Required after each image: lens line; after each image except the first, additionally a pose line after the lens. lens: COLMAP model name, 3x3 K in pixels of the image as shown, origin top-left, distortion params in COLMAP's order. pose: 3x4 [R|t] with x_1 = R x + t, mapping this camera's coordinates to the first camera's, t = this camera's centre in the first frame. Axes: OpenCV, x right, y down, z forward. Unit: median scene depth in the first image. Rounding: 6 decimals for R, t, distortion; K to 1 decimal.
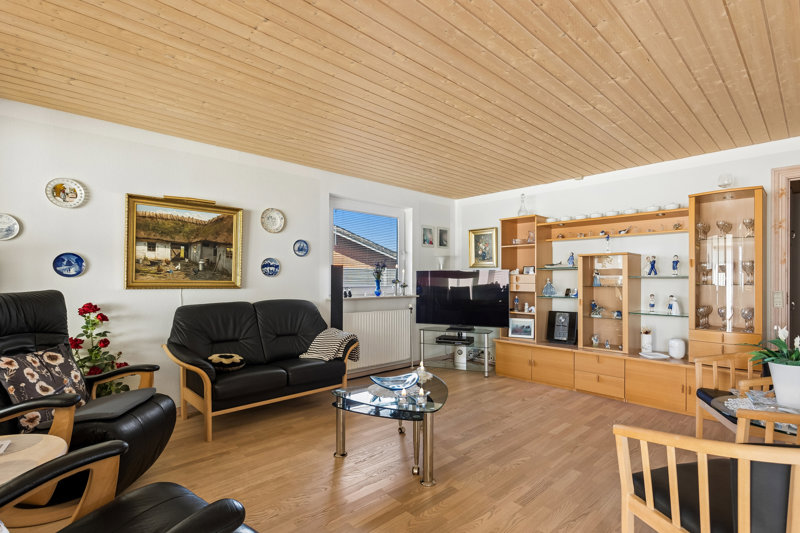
lens RADIAL K [[396.9, 0, 410.5], [0, 396.9, 277.1], [0, 0, 1]] dist [0.002564, 0.000390]
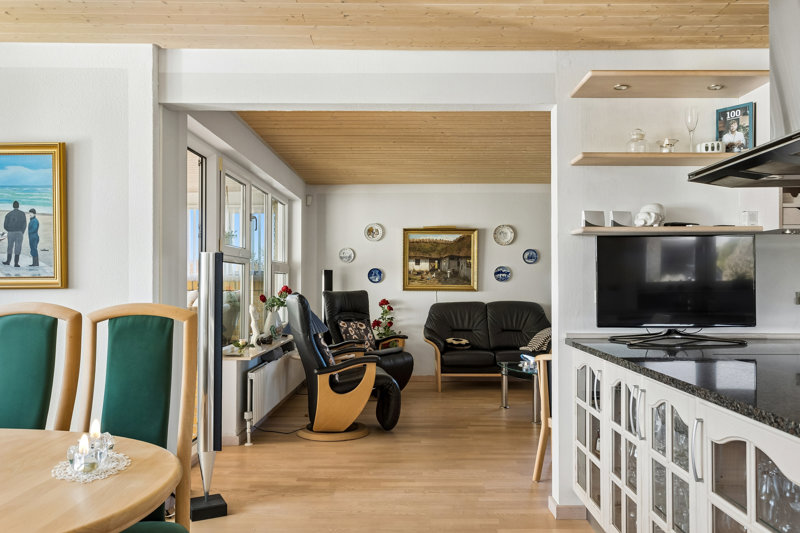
lens RADIAL K [[652.3, 0, 399.9], [0, 652.3, 269.3], [0, 0, 1]] dist [-0.001446, -0.000079]
pose [[0.713501, -0.018061, -0.700421, 0.977039], [0.006423, 0.999794, -0.019238, -0.003767], [0.700625, 0.009227, 0.713470, -0.755258]]
